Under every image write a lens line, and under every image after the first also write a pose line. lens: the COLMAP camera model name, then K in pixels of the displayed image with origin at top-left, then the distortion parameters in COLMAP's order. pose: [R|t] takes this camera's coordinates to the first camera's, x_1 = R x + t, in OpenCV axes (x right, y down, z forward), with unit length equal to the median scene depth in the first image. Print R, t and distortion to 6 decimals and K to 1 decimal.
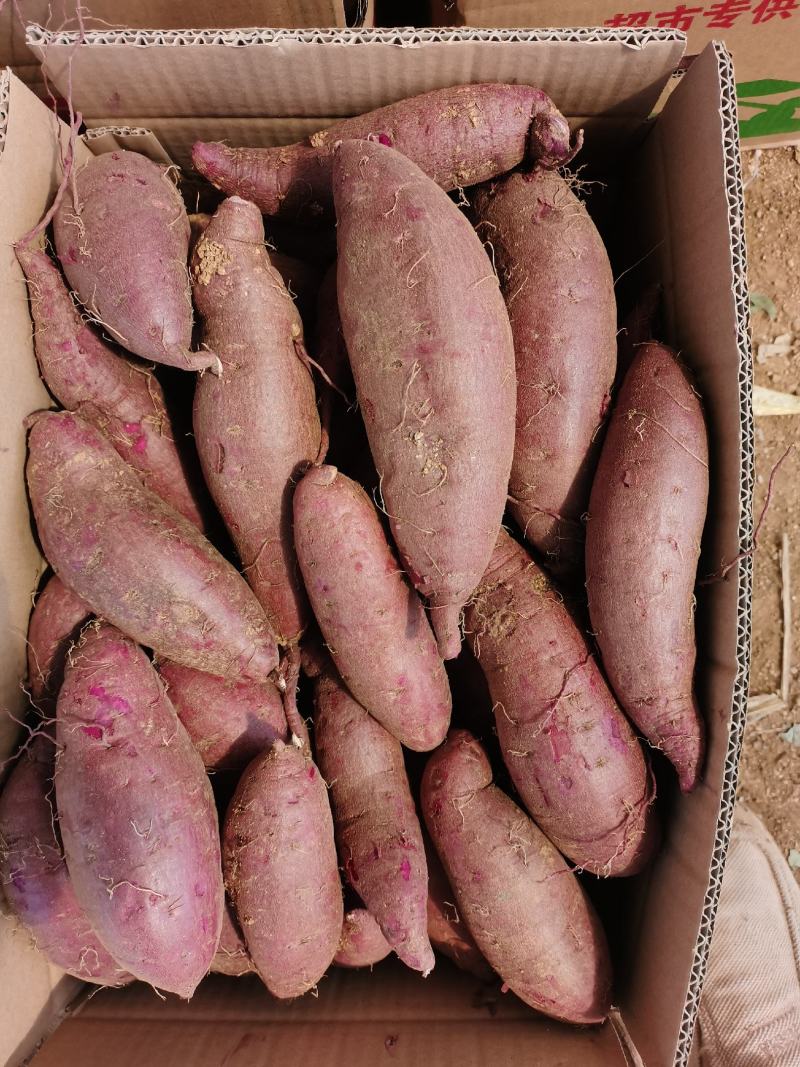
lens RADIAL K [[793.5, 0, 400.0], [0, 793.5, 533.5], [0, 0, 1]] dist [0.059906, -0.071777]
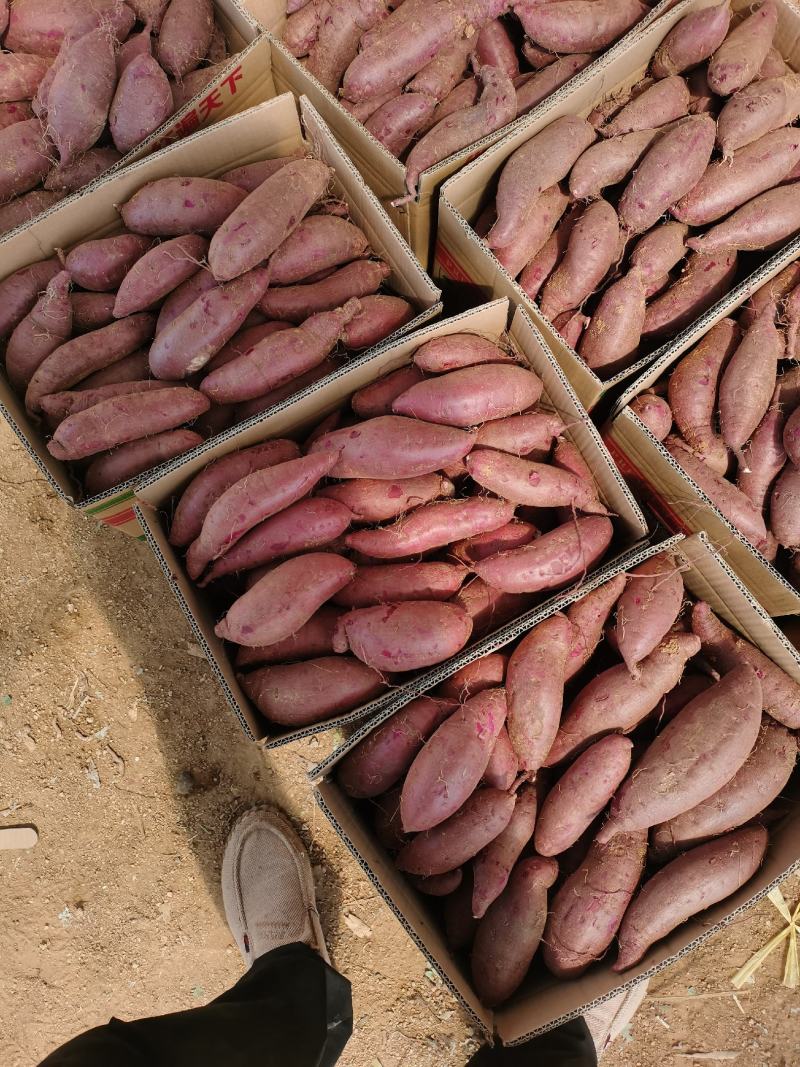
lens RADIAL K [[793.5, 0, 400.0], [0, 793.5, 533.5], [0, 0, 1]] dist [0.059906, -0.071777]
pose [[0.580419, 0.807145, -0.107844, -0.681372], [-0.814207, 0.577411, -0.060524, 0.235977], [0.013419, 0.122937, 0.992324, -1.282588]]
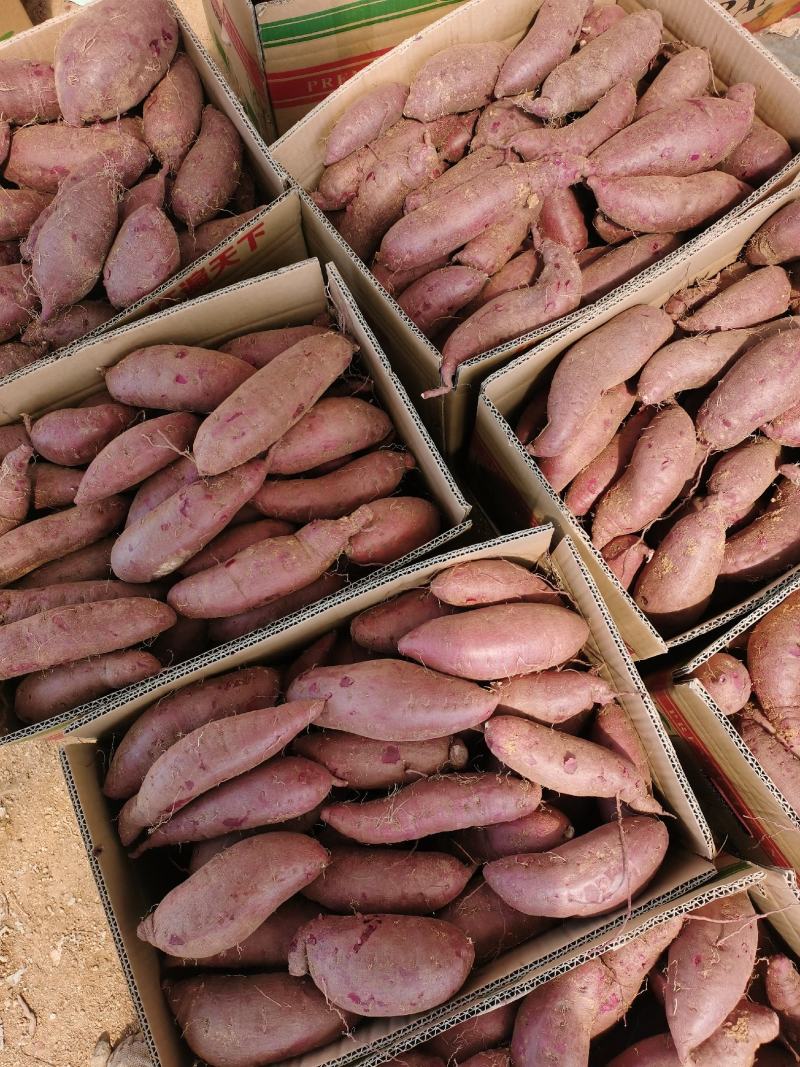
lens RADIAL K [[793.5, 0, 400.0], [0, 793.5, 533.5], [0, 0, 1]] dist [0.059906, -0.071777]
pose [[0.496864, 0.843355, -0.204642, -1.094643], [-0.866830, 0.493604, -0.070432, -0.113227], [0.041613, 0.212385, 0.976300, -0.883235]]
